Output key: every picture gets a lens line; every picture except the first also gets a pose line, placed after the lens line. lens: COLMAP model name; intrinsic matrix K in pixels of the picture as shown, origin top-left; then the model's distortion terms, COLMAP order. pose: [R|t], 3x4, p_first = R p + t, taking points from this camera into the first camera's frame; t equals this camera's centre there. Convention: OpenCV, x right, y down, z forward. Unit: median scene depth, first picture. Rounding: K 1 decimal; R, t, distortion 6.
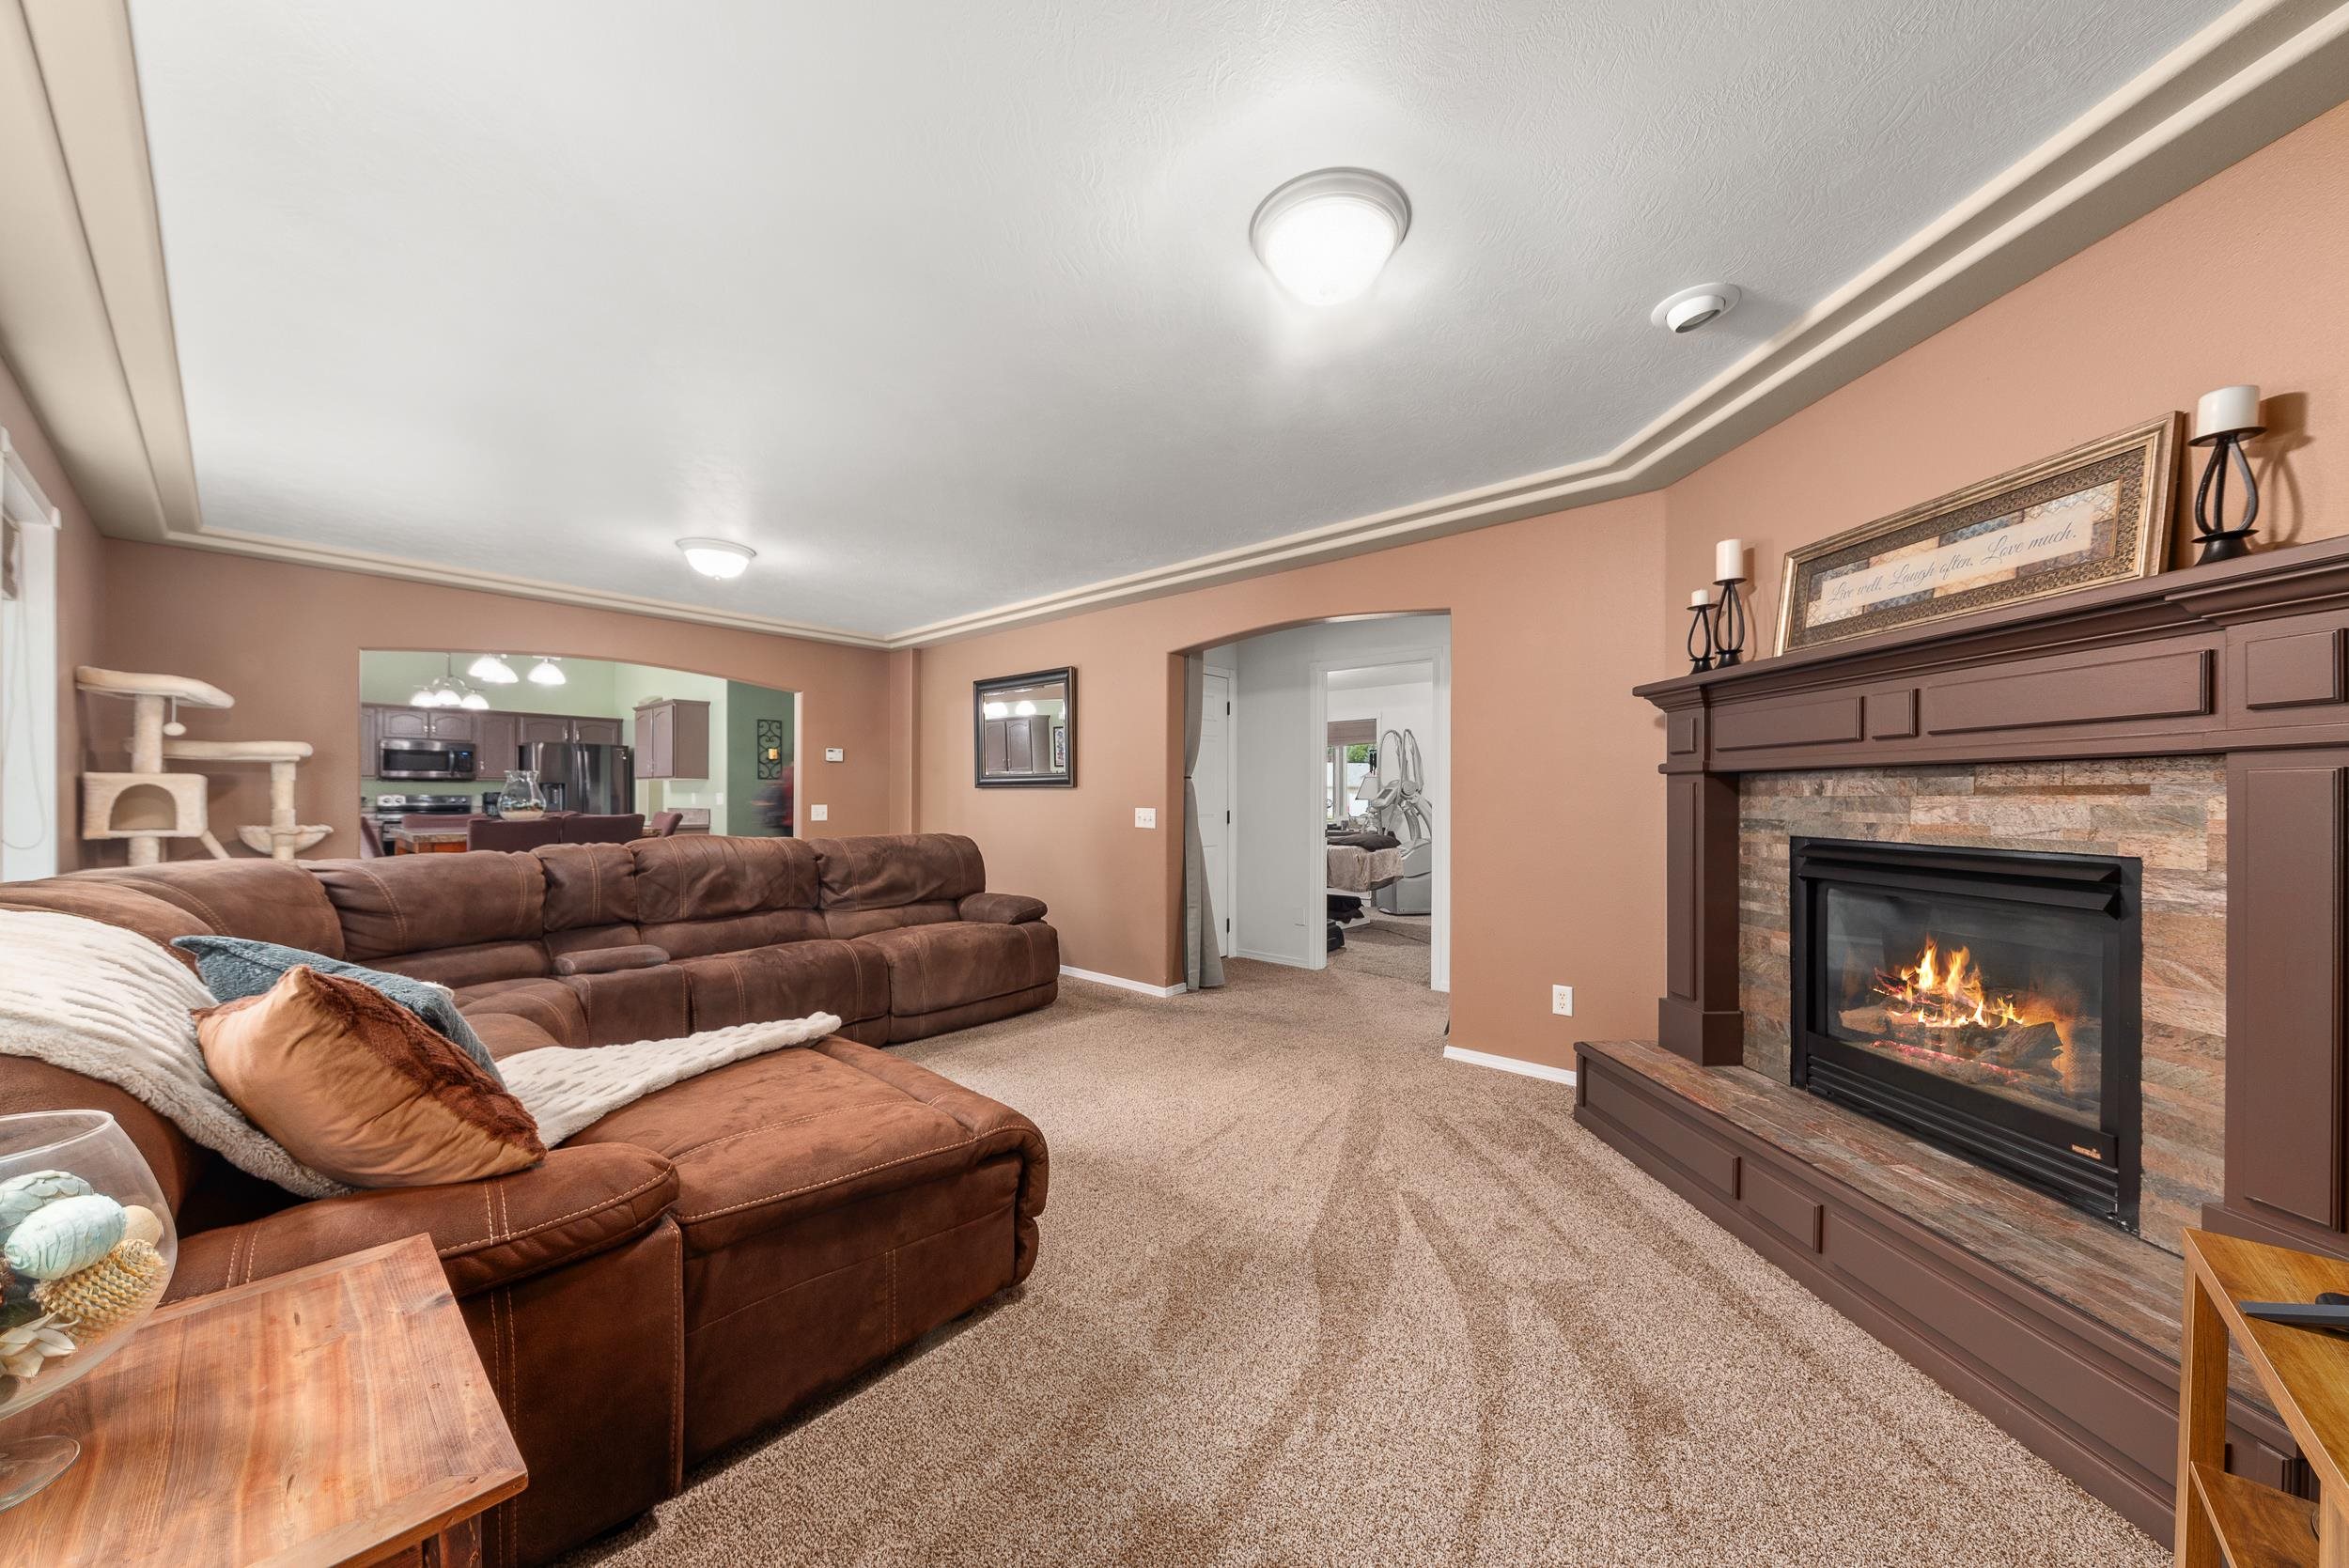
lens RADIAL K [[808.2, 0, 1182.1], [0, 808.2, 809.6], [0, 0, 1]] dist [0.016620, 0.000017]
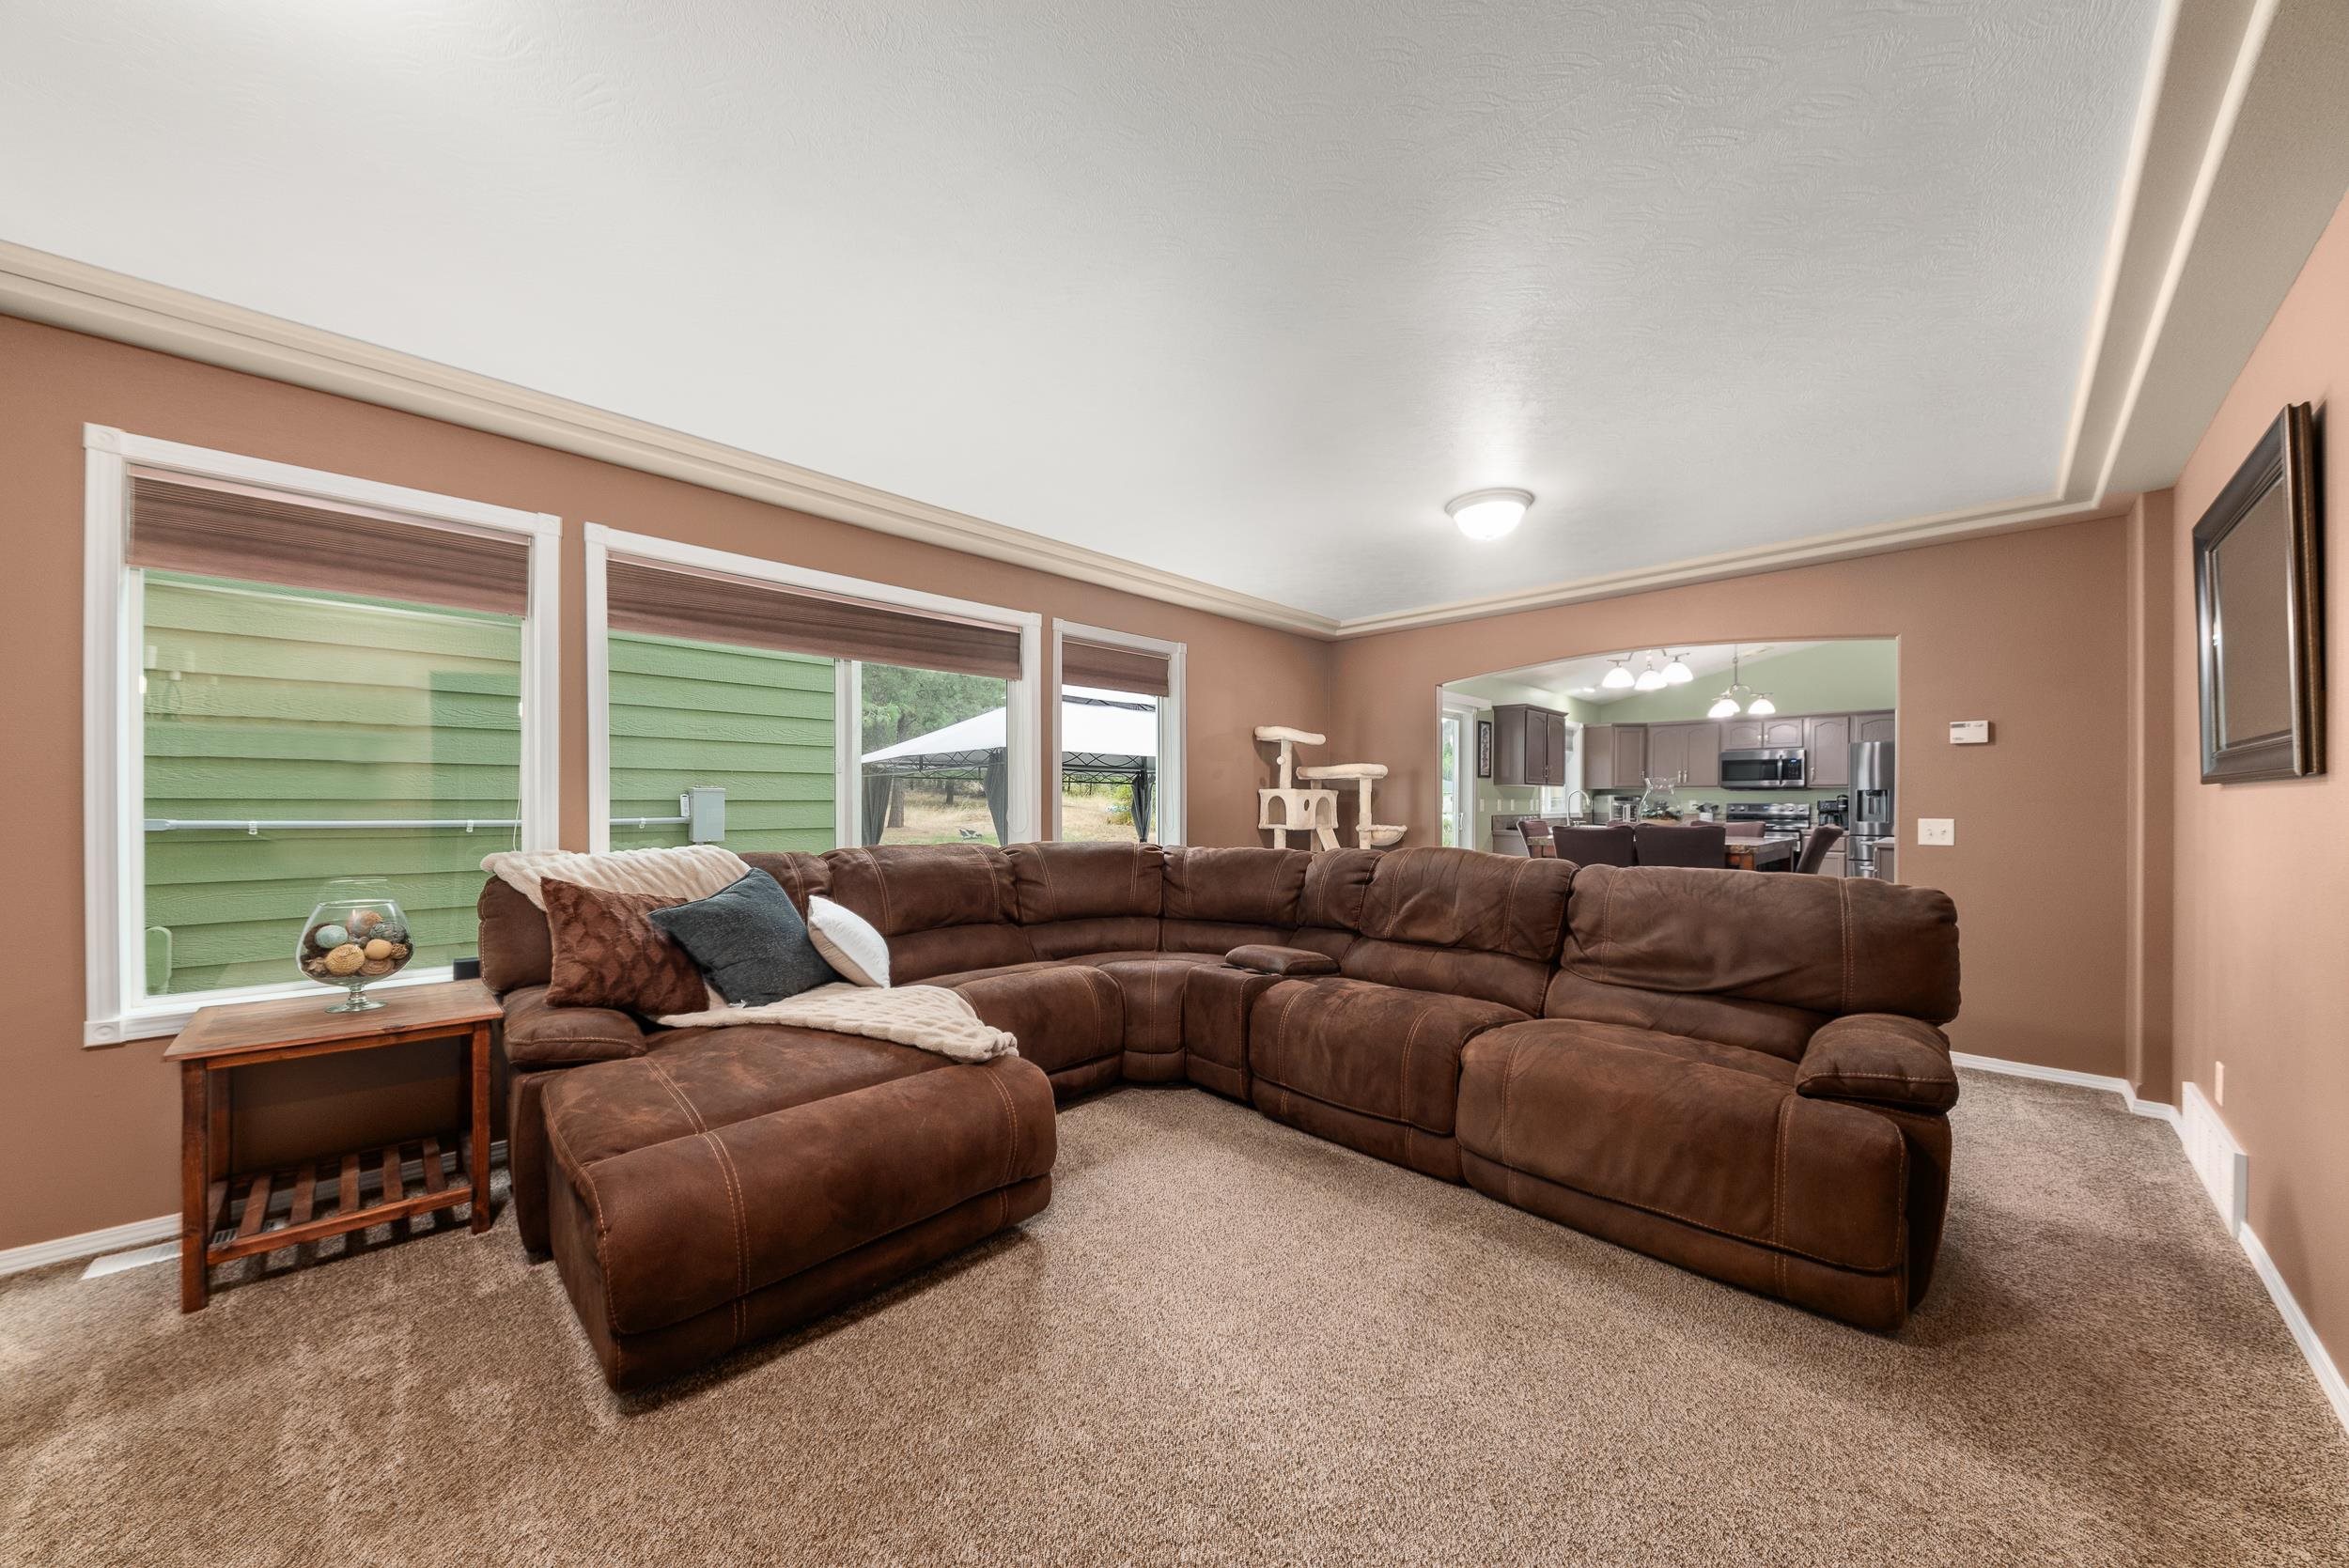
lens RADIAL K [[808.2, 0, 1182.1], [0, 808.2, 809.6], [0, 0, 1]] dist [0.016620, 0.000017]
pose [[-0.036848, 0.006276, -0.999301, 0.260215], [-0.018569, 0.999803, 0.006964, -0.009606], [0.999148, 0.018812, -0.036724, 0.711247]]
